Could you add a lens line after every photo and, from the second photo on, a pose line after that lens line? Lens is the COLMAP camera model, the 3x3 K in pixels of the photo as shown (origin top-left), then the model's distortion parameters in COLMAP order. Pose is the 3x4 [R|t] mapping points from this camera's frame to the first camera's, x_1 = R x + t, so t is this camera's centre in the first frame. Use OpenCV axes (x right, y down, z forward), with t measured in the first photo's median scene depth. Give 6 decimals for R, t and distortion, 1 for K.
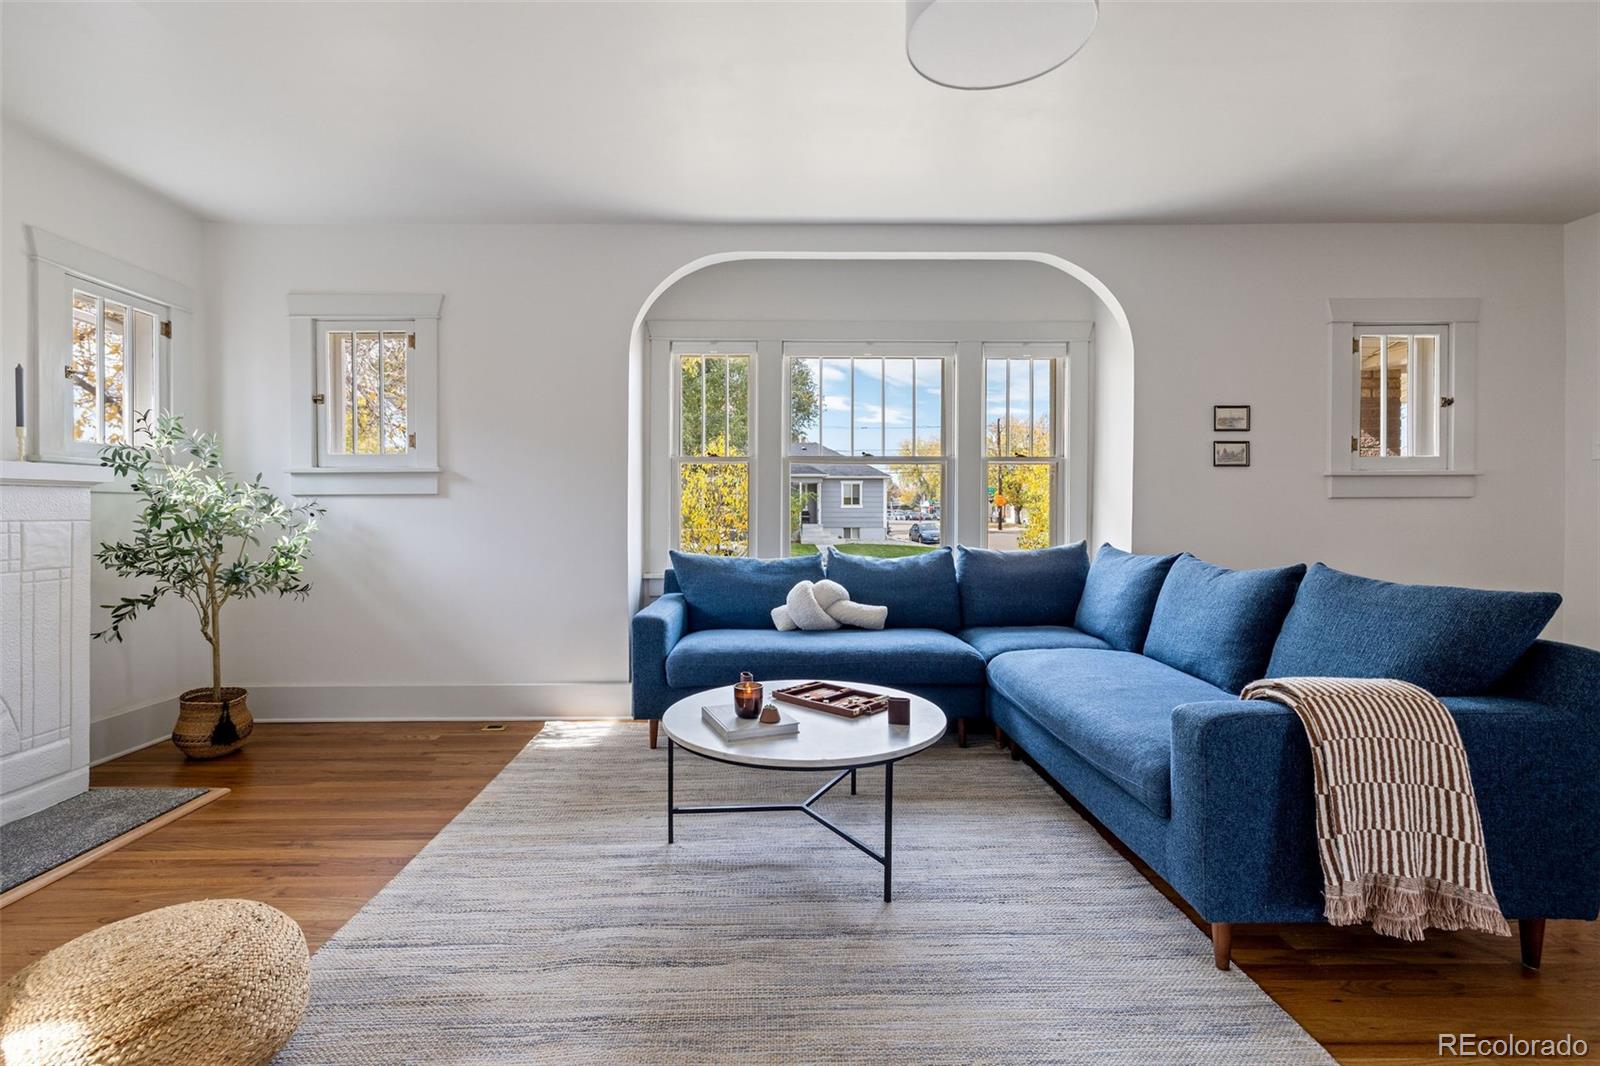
lens RADIAL K [[714.0, 0, 779.2], [0, 714.0, 515.8], [0, 0, 1]] dist [0.003773, 0.000394]
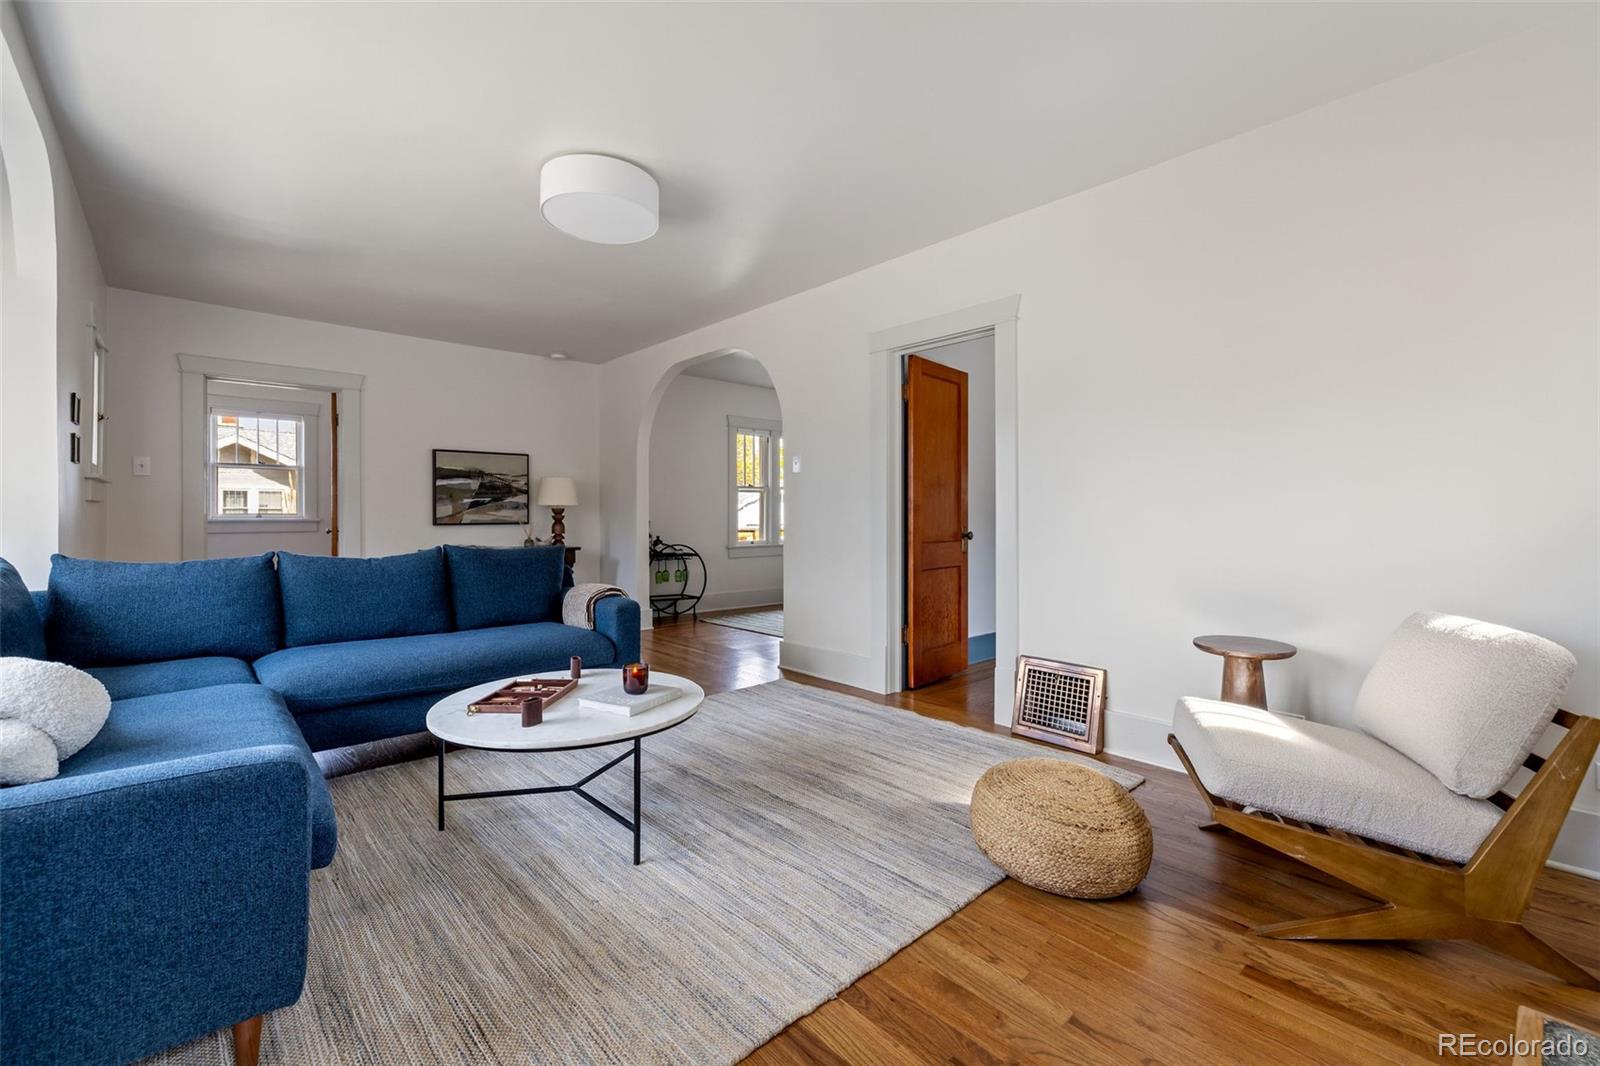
lens RADIAL K [[676.0, 0, 792.8], [0, 676.0, 516.0], [0, 0, 1]] dist [-0.001155, -0.000155]
pose [[-0.656957, 0.000889, 0.753927, -0.612532], [0.007037, 0.999963, 0.004952, -0.001253], [-0.753895, 0.008559, -0.656939, 0.915021]]
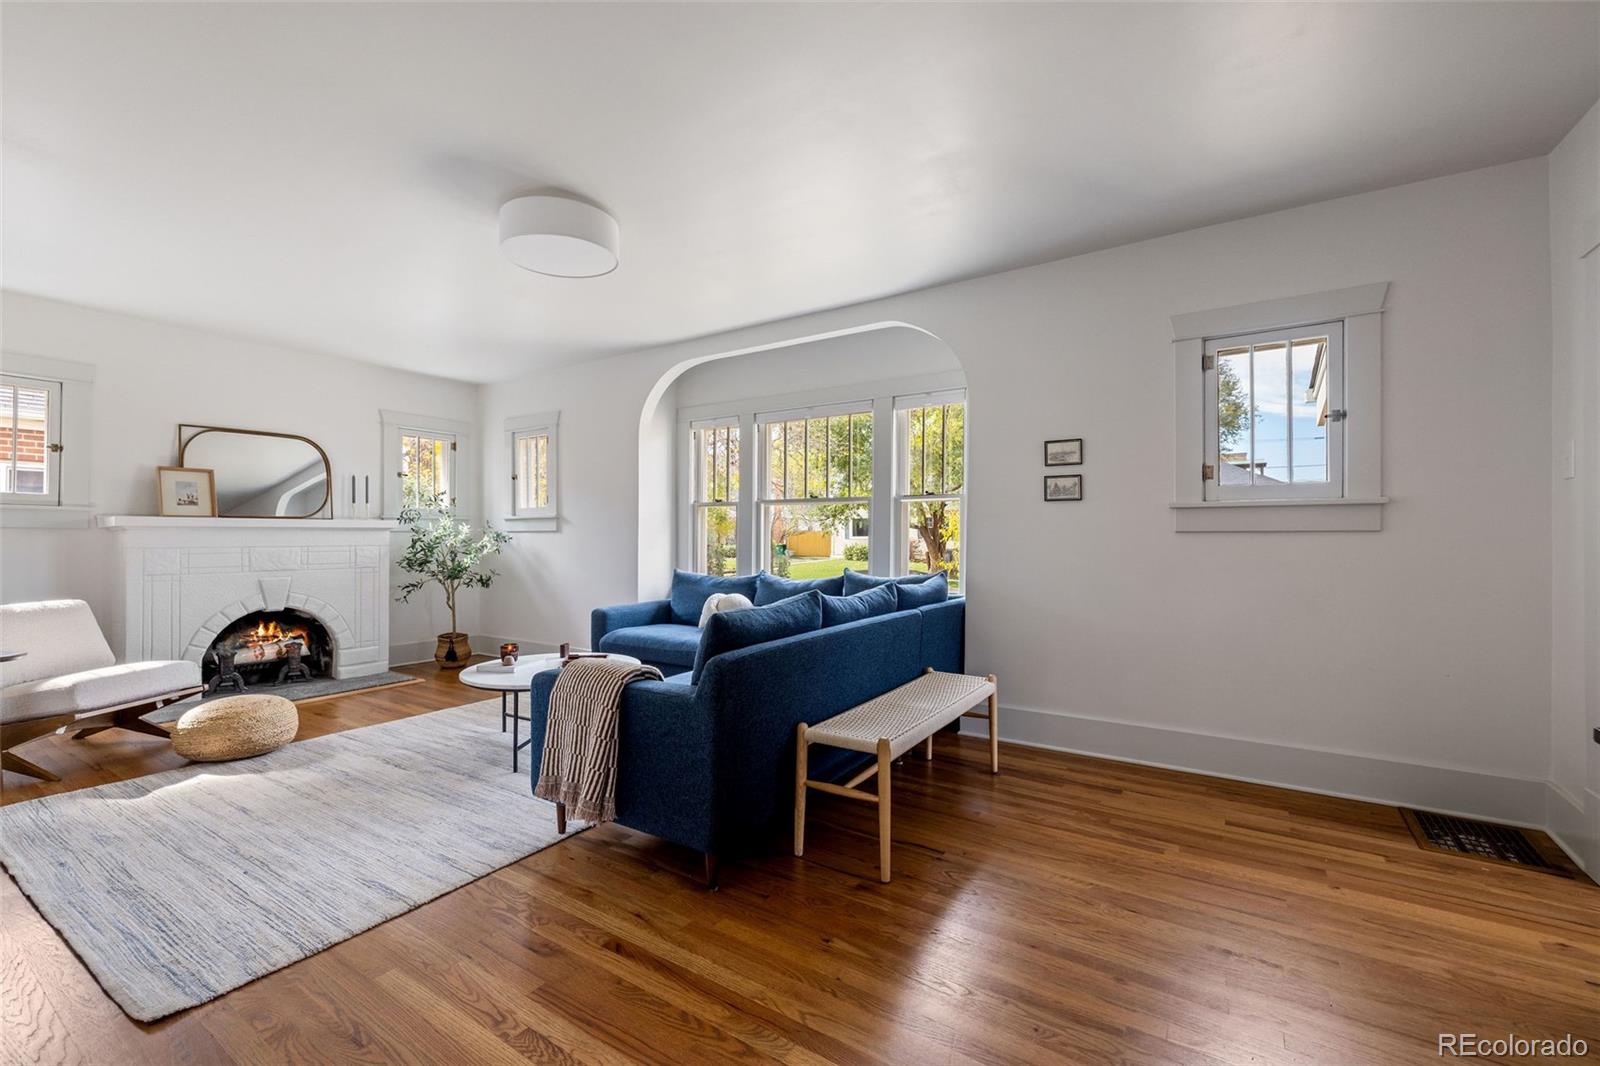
lens RADIAL K [[672.0, 0, 800.0], [0, 672.0, 533.0], [0, 0, 1]] dist [0.001839, 0.000181]
pose [[0.828860, -0.000849, -0.559456, 0.886921], [-0.004948, 0.999949, -0.008848, -0.014490], [0.559435, 0.010102, 0.828813, 0.018876]]
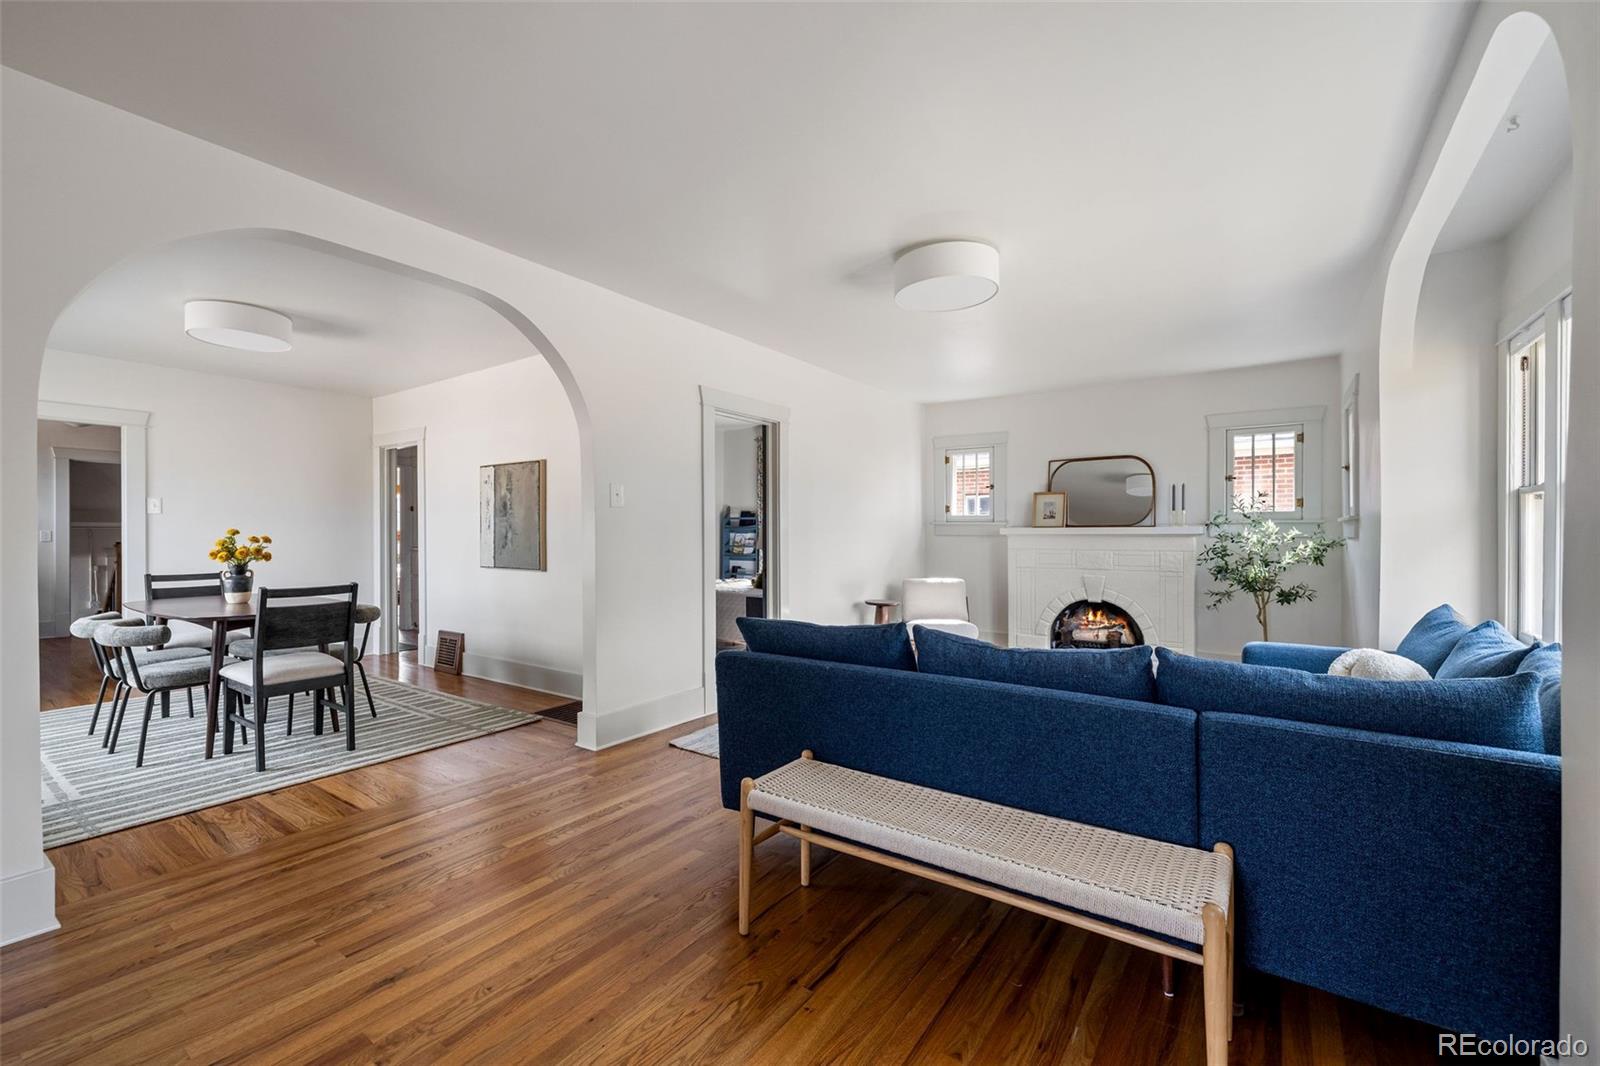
lens RADIAL K [[672.0, 0, 800.0], [0, 672.0, 533.0], [0, 0, 1]] dist [0.001839, 0.000181]
pose [[-0.586448, 0.001922, -0.809984, 1.036955], [-0.003831, 0.999979, 0.005147, -0.041374], [0.809977, 0.006122, -0.586429, 0.927955]]
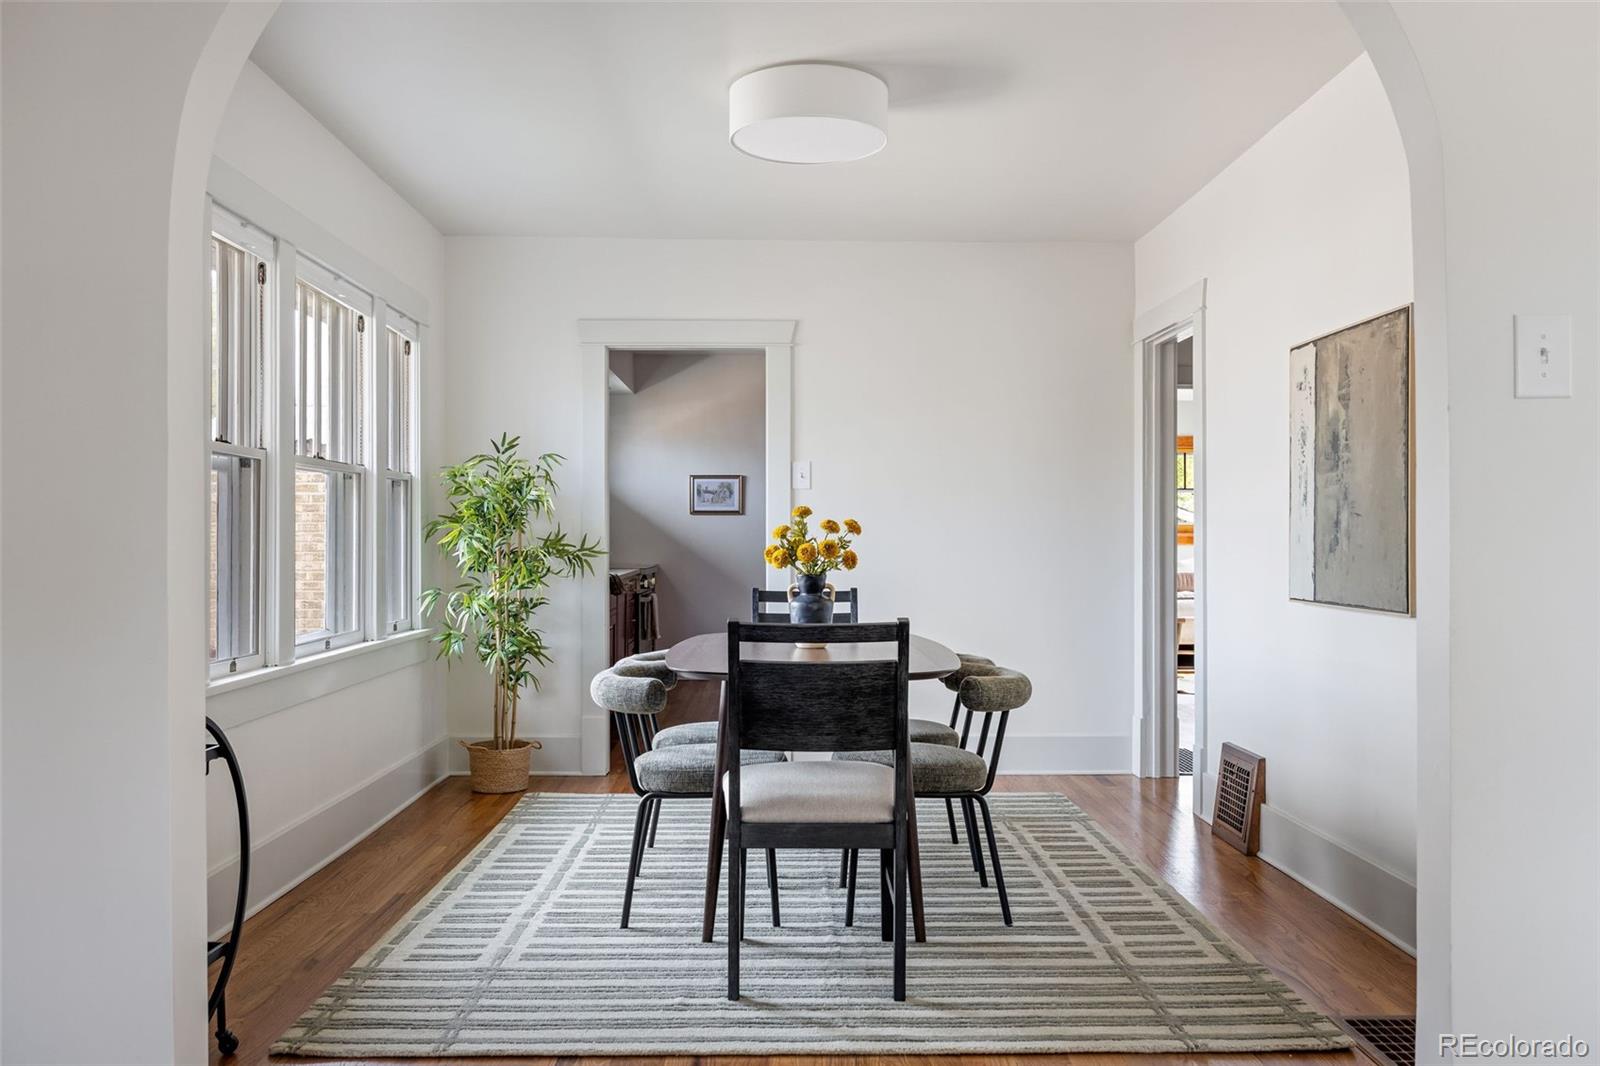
lens RADIAL K [[1327.1, 0, 796.2], [0, 1327.1, 560.2], [0, 0, 1]] dist [0.010364, 0.006307]
pose [[-0.999999, -0.000600, 0.001340, 0.674785], [-0.000570, 0.999751, 0.022324, -0.016408], [-0.001353, 0.022323, -0.999750, 0.657753]]
